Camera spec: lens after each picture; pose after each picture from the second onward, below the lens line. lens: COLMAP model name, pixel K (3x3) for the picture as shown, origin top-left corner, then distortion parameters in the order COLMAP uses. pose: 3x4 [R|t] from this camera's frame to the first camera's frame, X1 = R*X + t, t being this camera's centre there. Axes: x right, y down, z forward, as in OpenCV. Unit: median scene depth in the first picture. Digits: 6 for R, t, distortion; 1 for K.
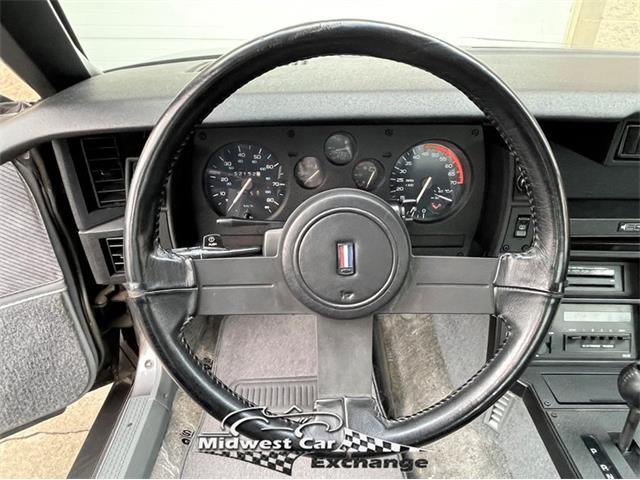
lens RADIAL K [[458.2, 0, 320.0], [0, 458.2, 240.0], [0, 0, 1]] dist [-0.003784, -0.003084]
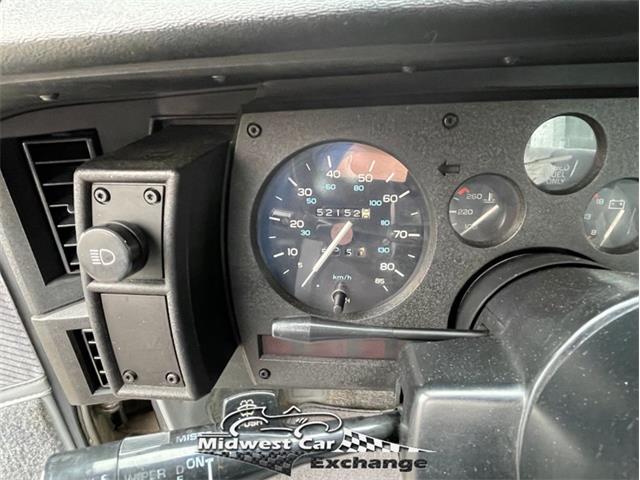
lens RADIAL K [[458.2, 0, 320.0], [0, 458.2, 240.0], [0, 0, 1]] dist [-0.003784, -0.003084]
pose [[0.988186, 0.013556, -0.152659, -0.105573], [-0.029317, 0.994407, -0.101469, -0.063865], [0.150430, 0.104746, 0.983056, 0.506695]]
